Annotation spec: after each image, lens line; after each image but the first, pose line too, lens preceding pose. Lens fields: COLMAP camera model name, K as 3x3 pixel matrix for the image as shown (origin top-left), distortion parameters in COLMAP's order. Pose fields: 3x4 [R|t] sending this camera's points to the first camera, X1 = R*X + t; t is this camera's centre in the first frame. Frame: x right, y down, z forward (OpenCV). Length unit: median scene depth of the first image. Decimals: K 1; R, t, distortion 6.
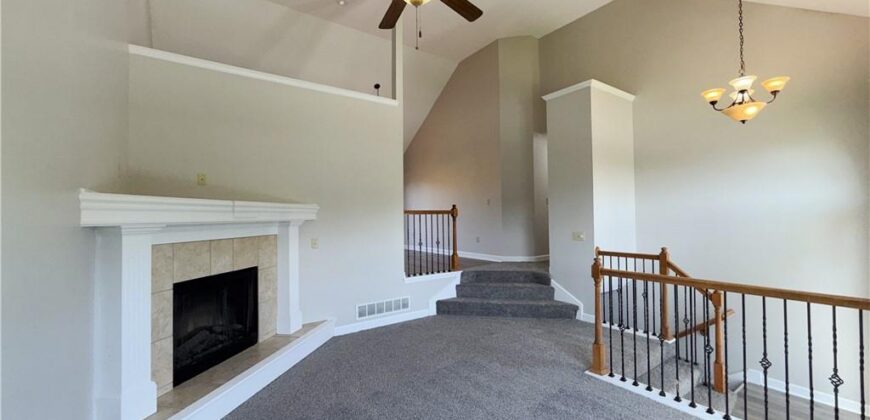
lens RADIAL K [[346.8, 0, 433.2], [0, 346.8, 211.7], [0, 0, 1]] dist [0.002760, 0.000076]
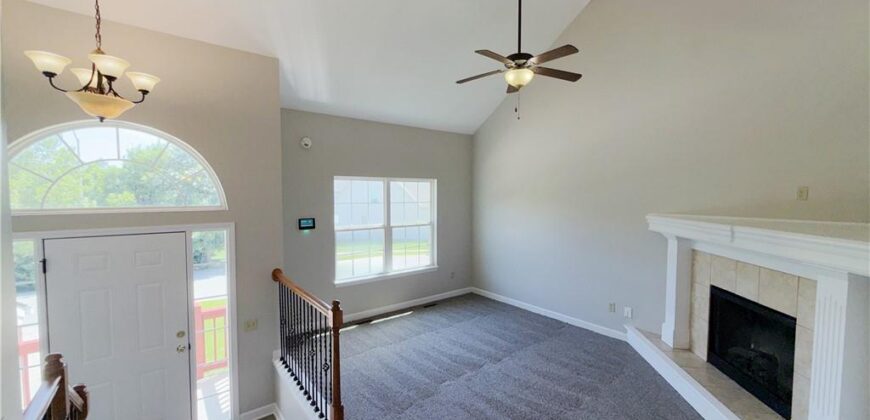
lens RADIAL K [[346.8, 0, 433.2], [0, 346.8, 211.7], [0, 0, 1]] dist [0.002760, 0.000076]
pose [[-0.998610, 0.006800, -0.052270, 0.319664], [0.004775, 0.999236, 0.038786, -0.107476], [0.052494, 0.038482, -0.997879, 1.934820]]
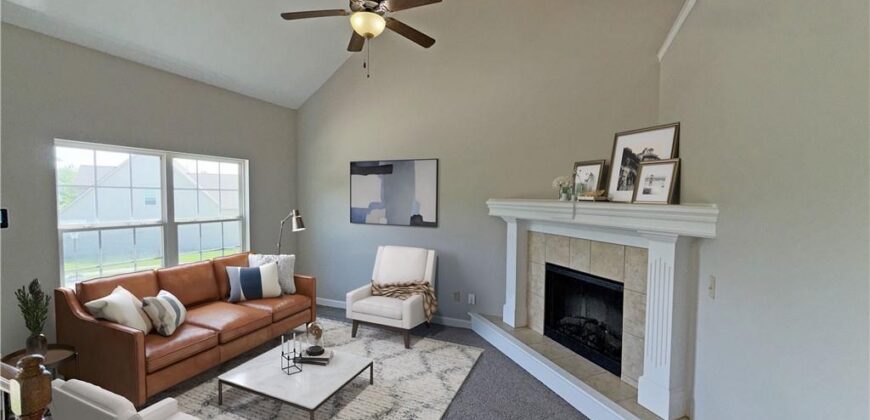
lens RADIAL K [[346.8, 0, 433.2], [0, 346.8, 211.7], [0, 0, 1]] dist [0.002760, 0.000076]
pose [[-0.843745, 0.019893, -0.536376, 0.331494], [0.001308, 0.999386, 0.035009, -0.039839], [0.536743, 0.028837, -0.843253, 1.662537]]
